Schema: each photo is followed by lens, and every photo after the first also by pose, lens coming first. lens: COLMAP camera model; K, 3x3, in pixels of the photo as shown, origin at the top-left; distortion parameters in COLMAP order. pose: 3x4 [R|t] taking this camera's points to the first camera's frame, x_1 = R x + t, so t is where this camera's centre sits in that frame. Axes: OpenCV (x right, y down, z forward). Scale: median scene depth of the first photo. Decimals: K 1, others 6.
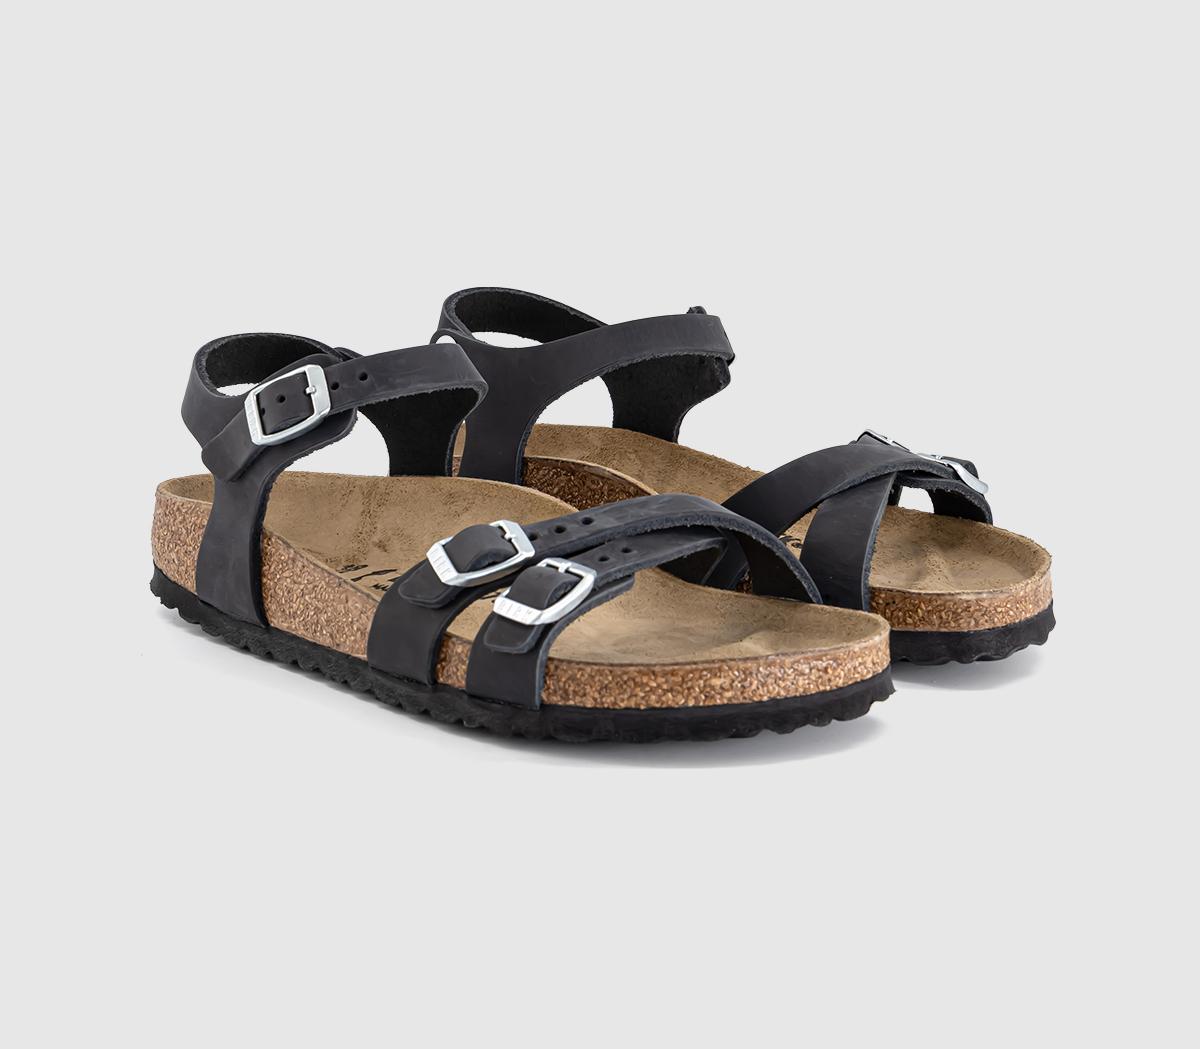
lens RADIAL K [[1872.8, 0, 600.4], [0, 1872.8, 524.9], [0, 0, 1]] dist [0.011105, 0.000000]
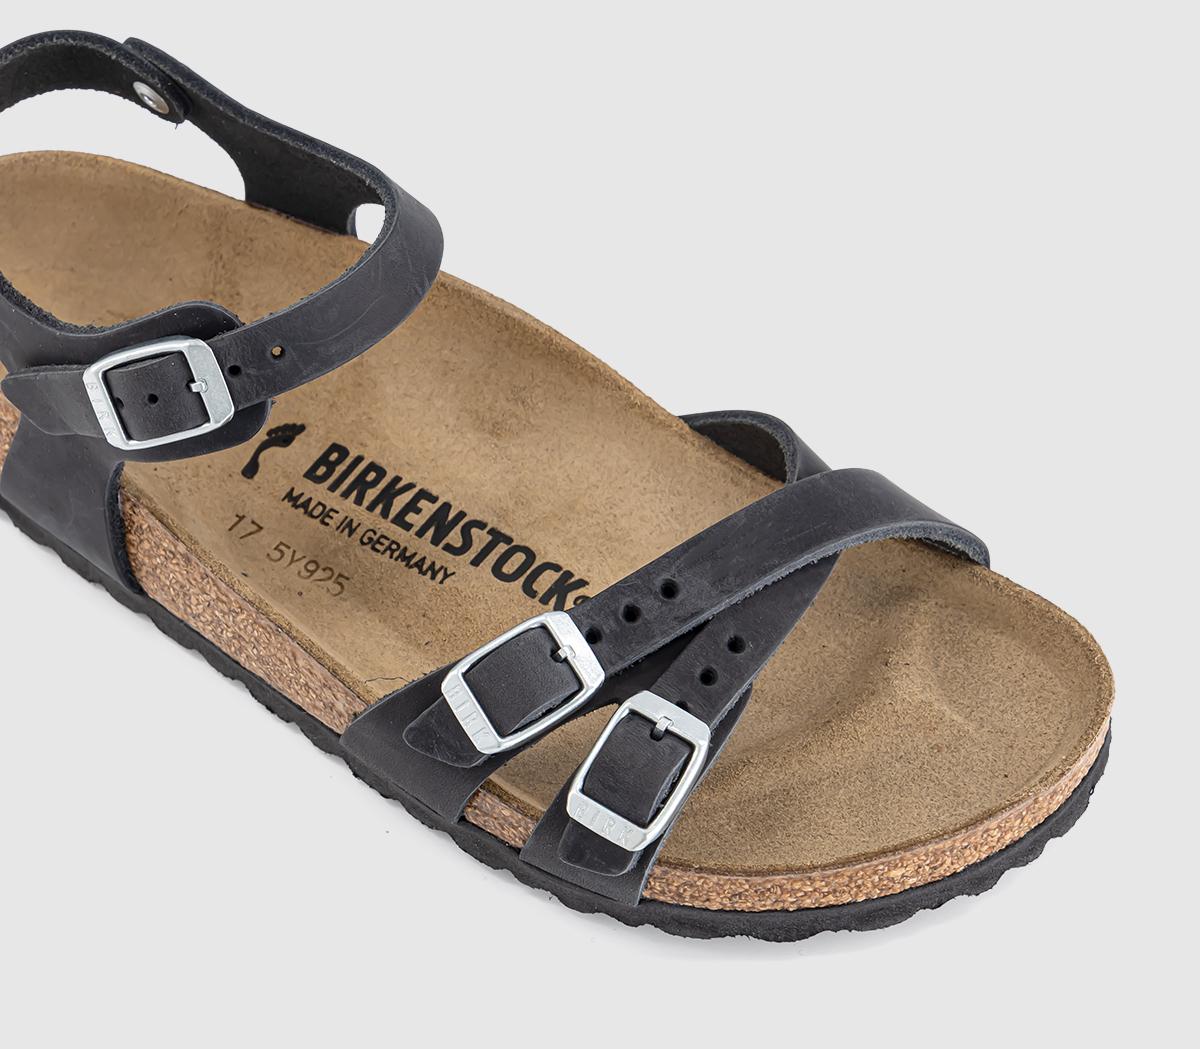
lens RADIAL K [[2841.5, 0, 601.9], [0, 2841.5, 525.4], [0, 0, 1]] dist [0.087619, 0.000000]
pose [[0.990136, -0.119656, 0.072895, -0.104721], [0.069205, 0.870028, 0.488120, -0.533532], [-0.121828, -0.478260, 0.869727, 0.142299]]
